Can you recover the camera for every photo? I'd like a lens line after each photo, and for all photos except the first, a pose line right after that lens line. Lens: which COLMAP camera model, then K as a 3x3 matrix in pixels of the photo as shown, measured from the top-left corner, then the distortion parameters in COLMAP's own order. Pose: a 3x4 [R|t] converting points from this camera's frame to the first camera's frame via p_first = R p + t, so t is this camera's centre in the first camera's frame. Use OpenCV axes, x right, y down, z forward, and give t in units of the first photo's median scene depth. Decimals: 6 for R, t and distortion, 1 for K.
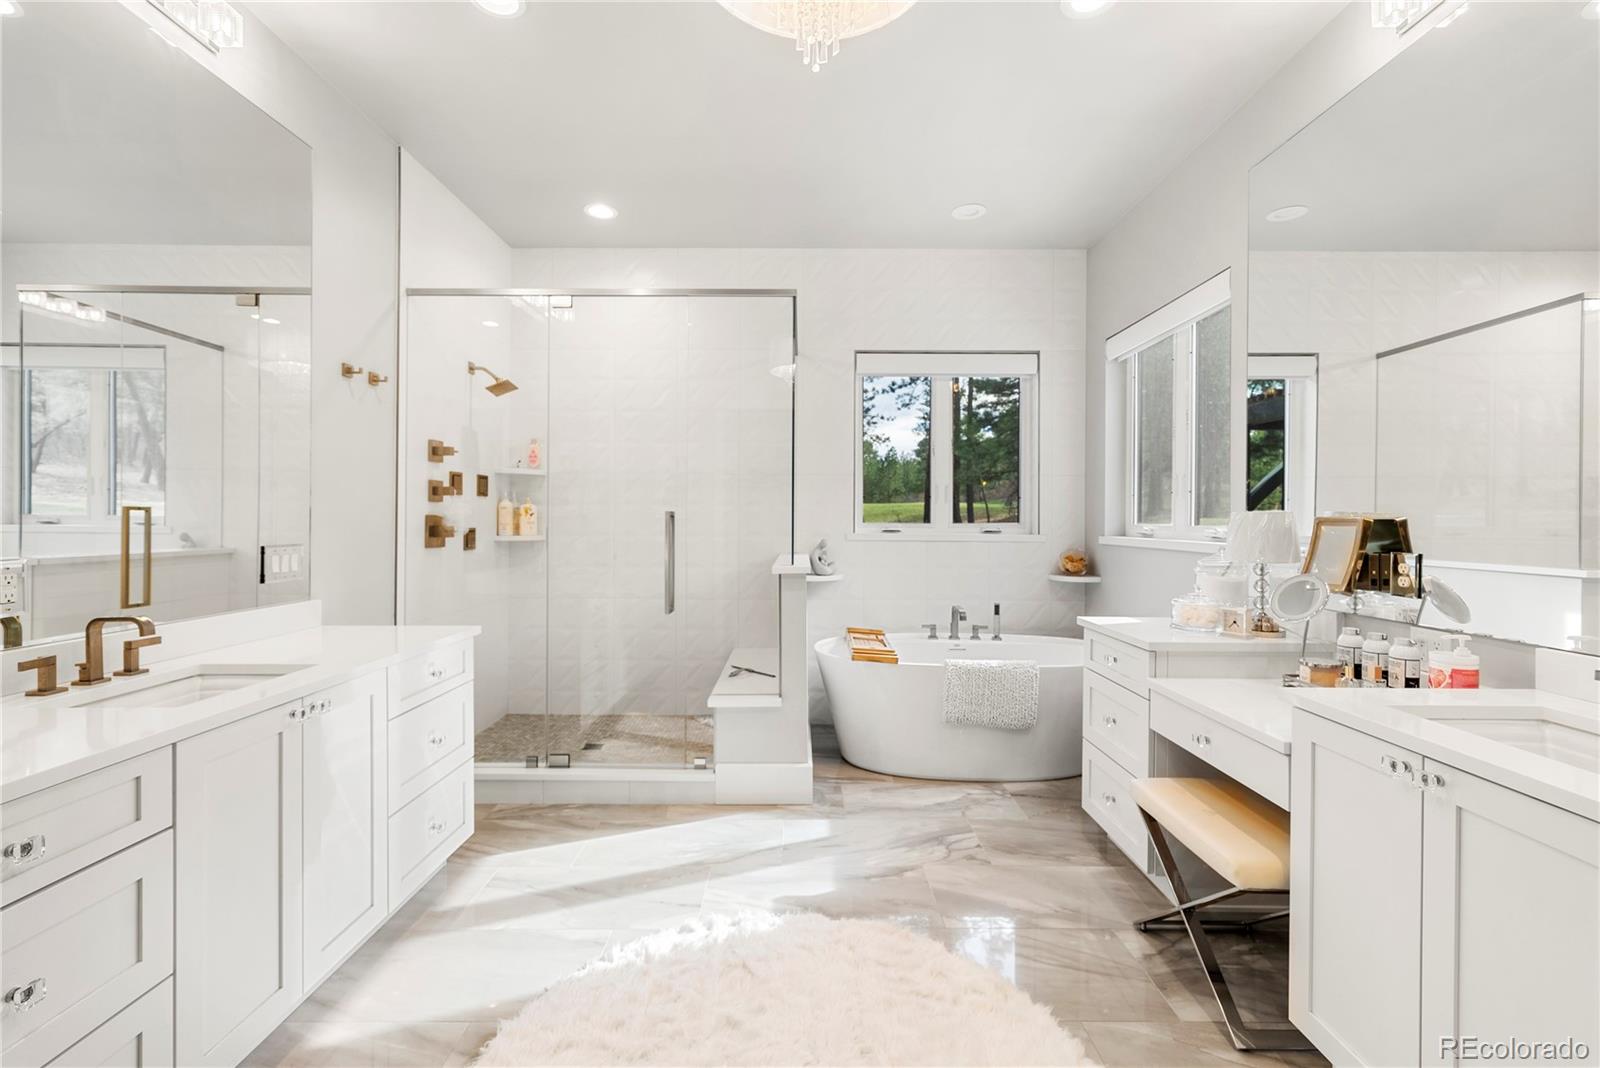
lens RADIAL K [[708.1, 0, 799.6], [0, 708.1, 520.0], [0, 0, 1]] dist [0.001844, 0.000027]
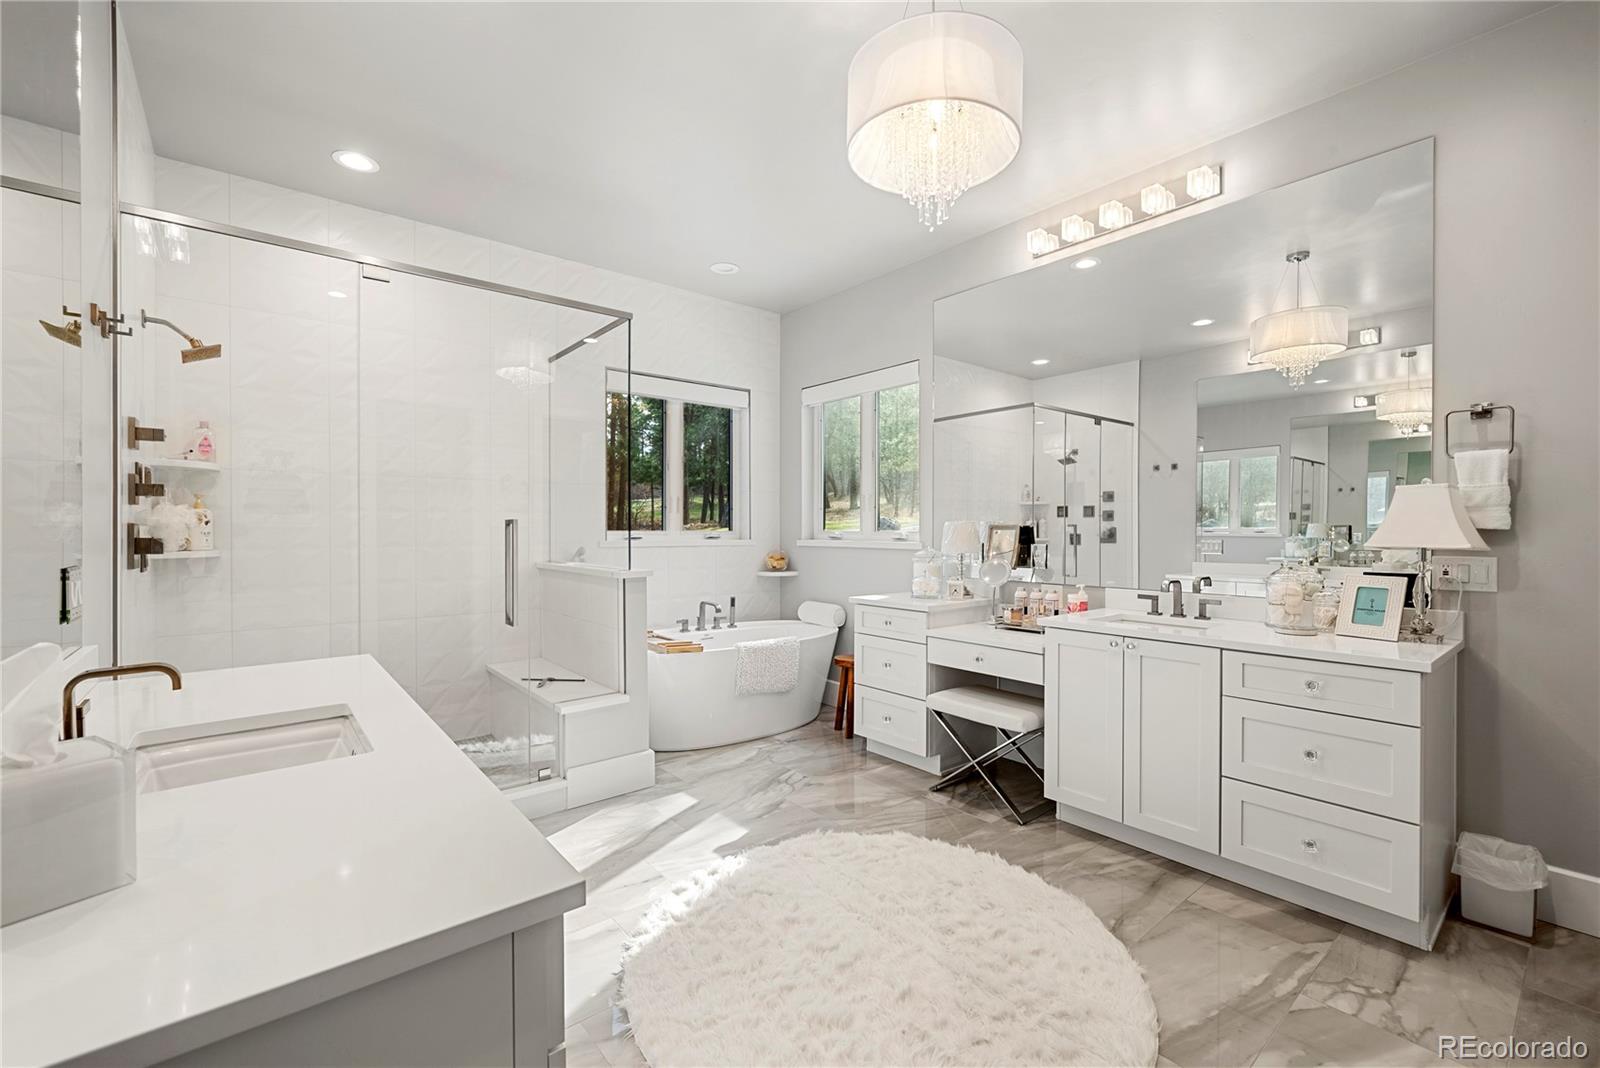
lens RADIAL K [[684.1, 0, 841.2], [0, 684.1, 534.7], [0, 0, 1]] dist [-0.000442, -0.000187]
pose [[0.748170, -0.010357, 0.663427, -0.512823], [0.004060, 0.999931, 0.011031, -0.000113], [-0.663495, -0.005559, 0.748160, 0.013189]]
